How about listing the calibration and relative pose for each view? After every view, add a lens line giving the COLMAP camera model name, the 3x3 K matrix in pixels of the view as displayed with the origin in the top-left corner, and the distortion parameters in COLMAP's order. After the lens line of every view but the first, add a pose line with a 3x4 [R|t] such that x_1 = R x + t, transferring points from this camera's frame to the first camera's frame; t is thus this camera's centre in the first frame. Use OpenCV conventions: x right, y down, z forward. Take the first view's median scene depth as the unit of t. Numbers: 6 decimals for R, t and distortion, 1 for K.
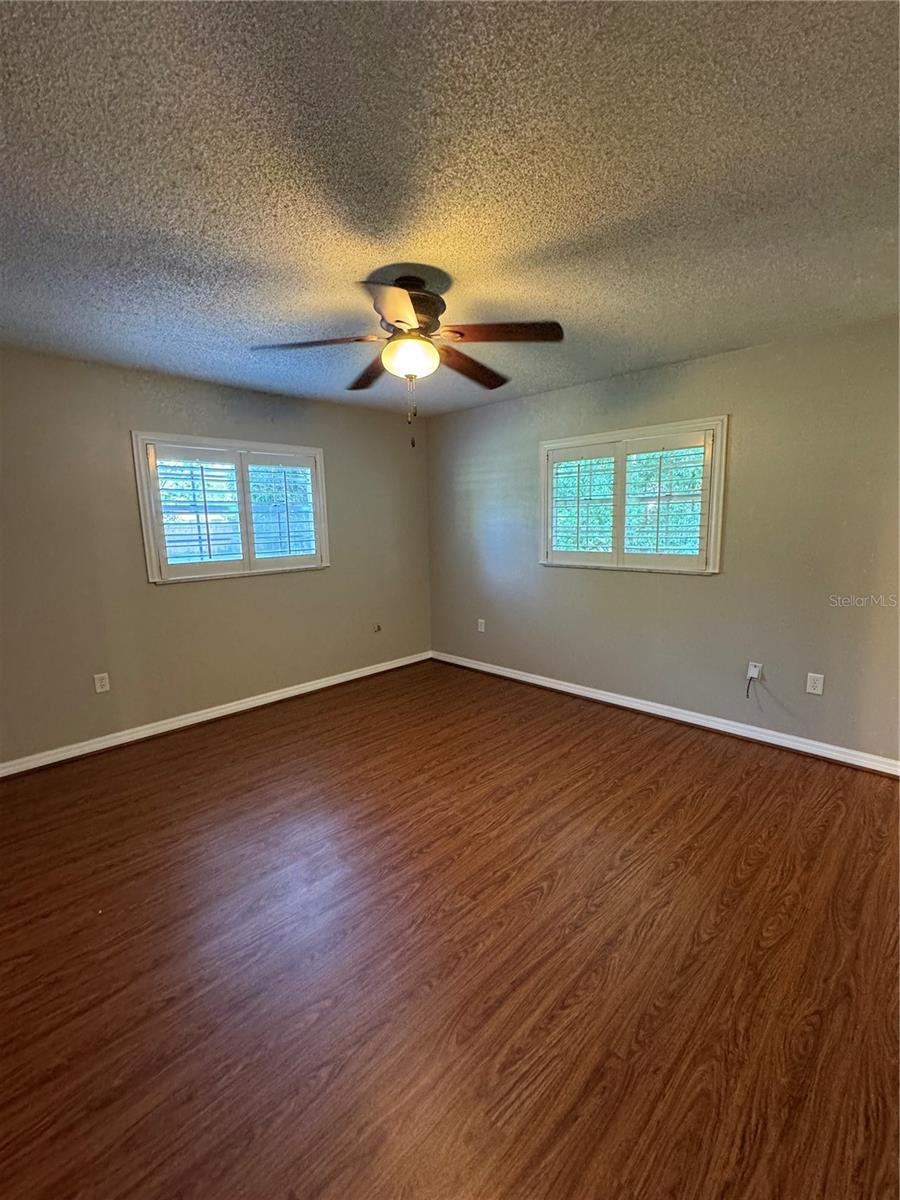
lens RADIAL K [[516.1, 0, 443.0], [0, 516.1, 603.2], [0, 0, 1]] dist [-0.001399, 0.000657]
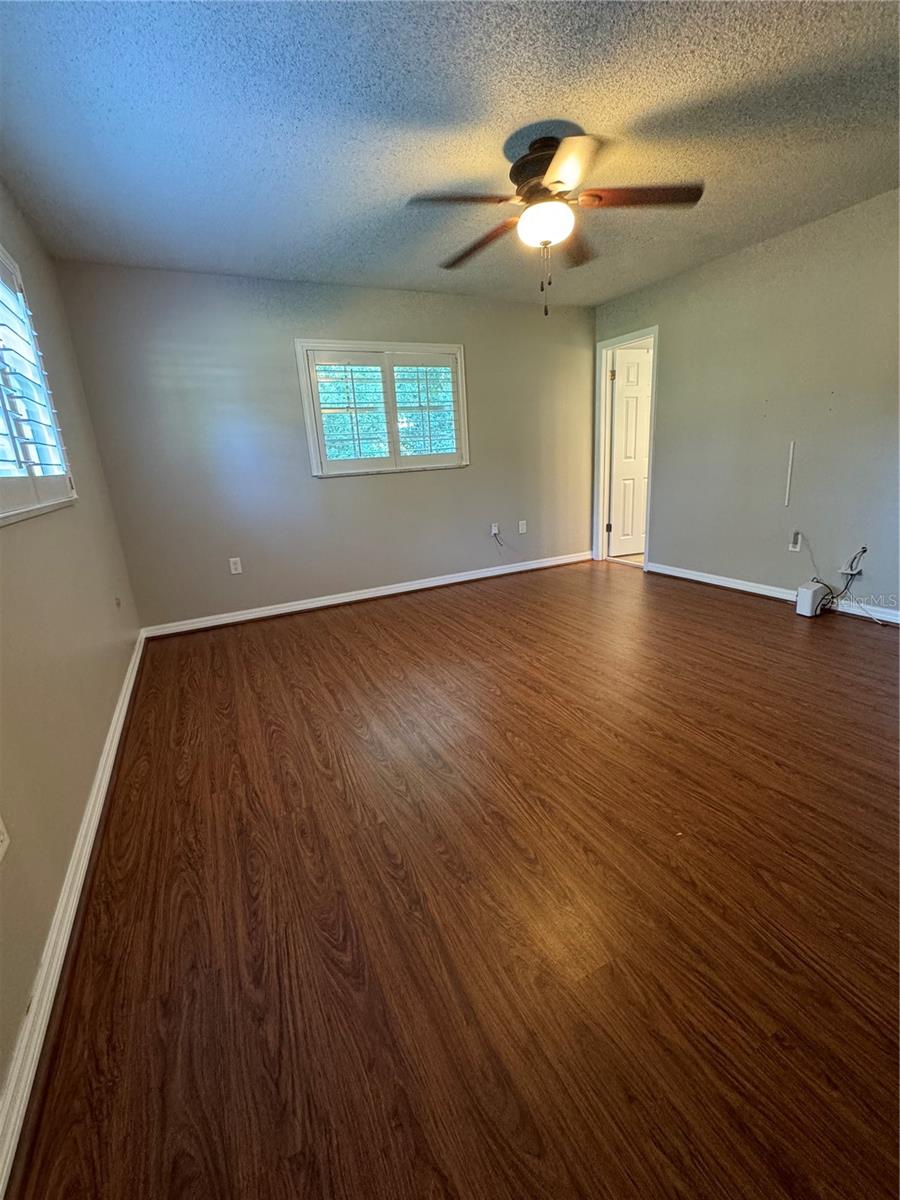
lens RADIAL K [[516.1, 0, 456.6], [0, 516.1, 606.0], [0, 0, 1]] dist [-0.001399, 0.000657]
pose [[0.307732, -0.266846, 0.913288, -0.840708], [0.203127, 0.956163, 0.210929, 0.005287], [-0.929538, 0.120603, 0.348446, 0.589740]]
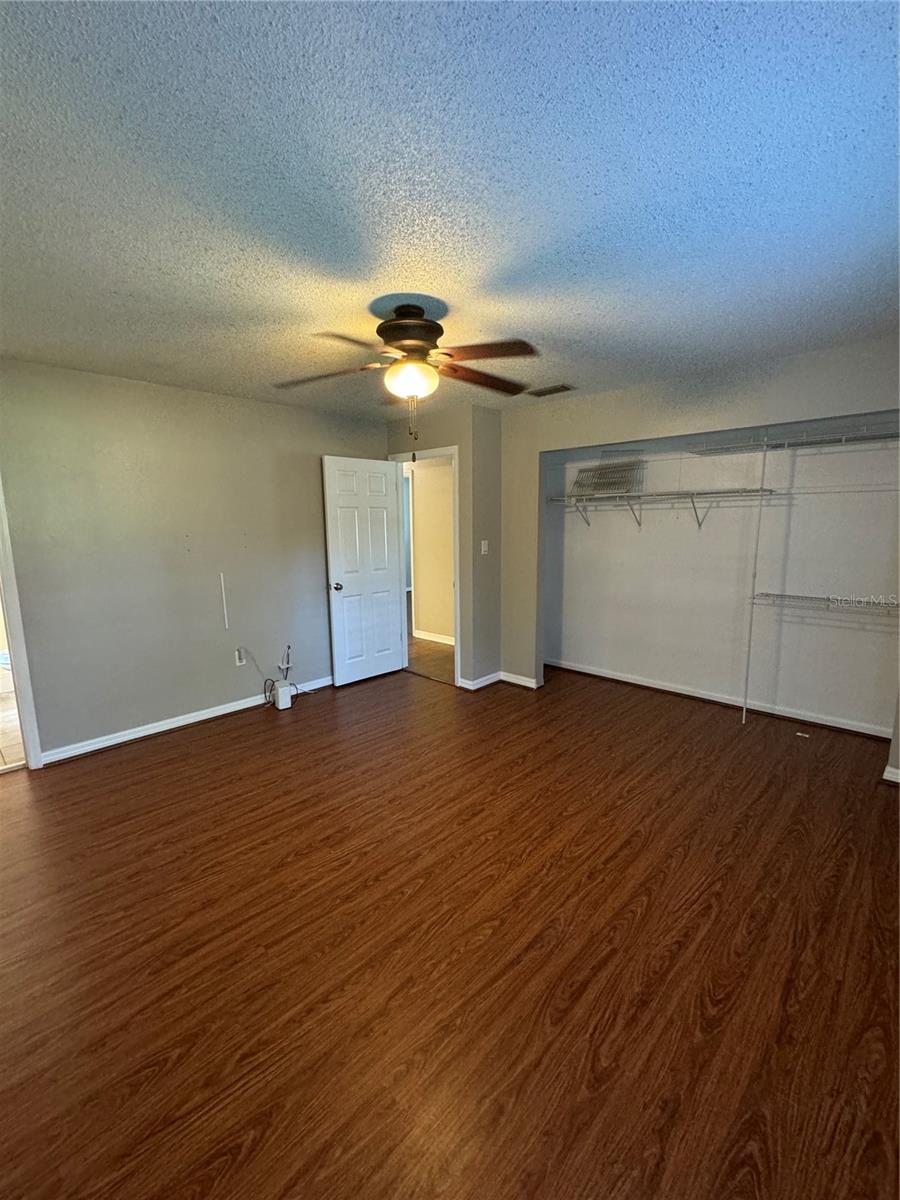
lens RADIAL K [[516.1, 0, 452.4], [0, 516.1, 596.9], [0, 0, 1]] dist [-0.001399, 0.000657]
pose [[-0.998876, 0.032472, -0.034541, -0.059285], [0.020543, 0.953105, 0.301943, -0.244527], [0.042726, 0.300893, -0.952700, 1.432090]]
